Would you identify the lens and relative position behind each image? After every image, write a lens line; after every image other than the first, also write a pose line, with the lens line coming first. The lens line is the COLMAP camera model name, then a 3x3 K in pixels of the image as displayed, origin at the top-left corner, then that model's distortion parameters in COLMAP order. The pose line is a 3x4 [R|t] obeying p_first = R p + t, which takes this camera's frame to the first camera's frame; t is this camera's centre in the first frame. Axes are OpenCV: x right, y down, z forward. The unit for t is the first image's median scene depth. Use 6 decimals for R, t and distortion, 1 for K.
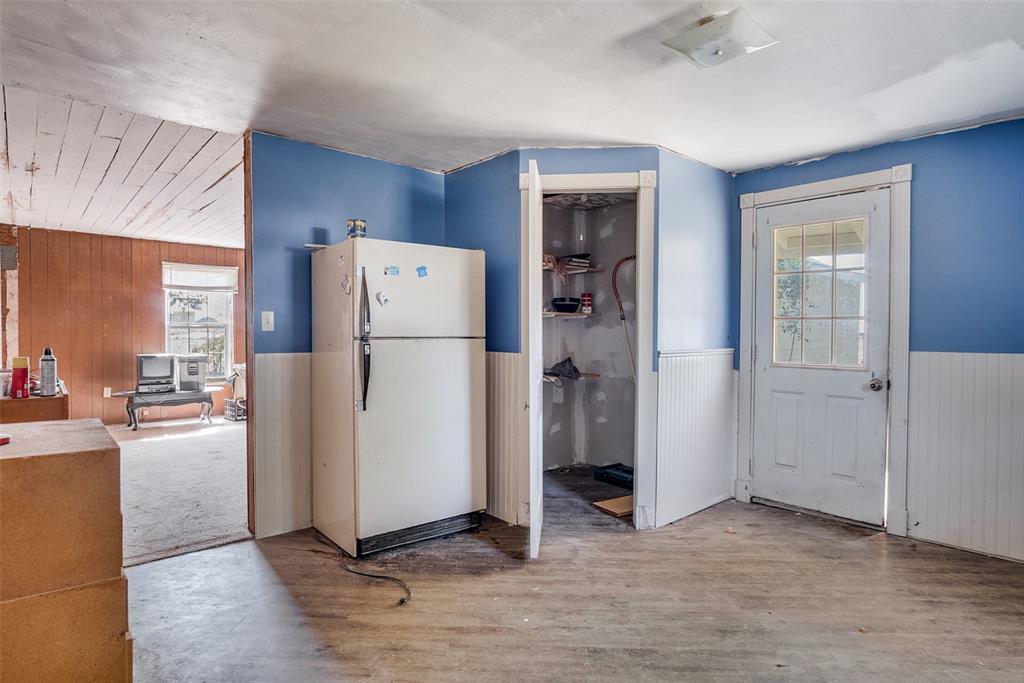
lens RADIAL K [[549.9, 0, 508.3], [0, 549.9, 338.5], [0, 0, 1]] dist [-0.032903, 0.001909]
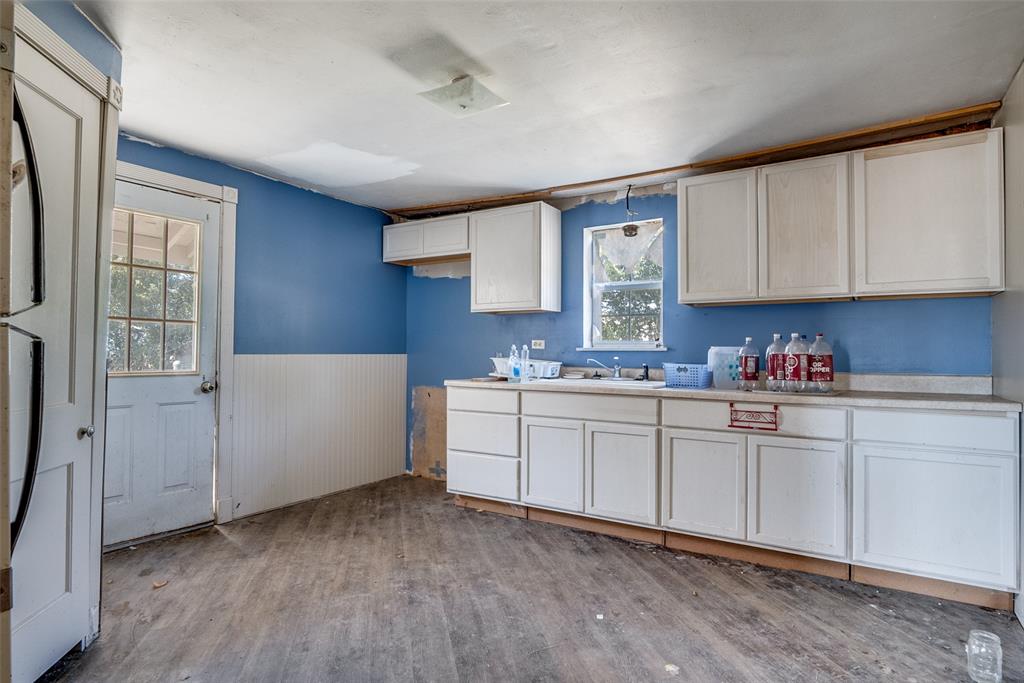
lens RADIAL K [[549.9, 0, 507.1], [0, 549.9, 347.5], [0, 0, 1]] dist [-0.032903, 0.001909]
pose [[-0.258564, -0.001125, 0.965994, -0.496014], [0.002971, 0.999994, 0.001960, 0.008177], [-0.965990, 0.003377, -0.258559, 0.732732]]
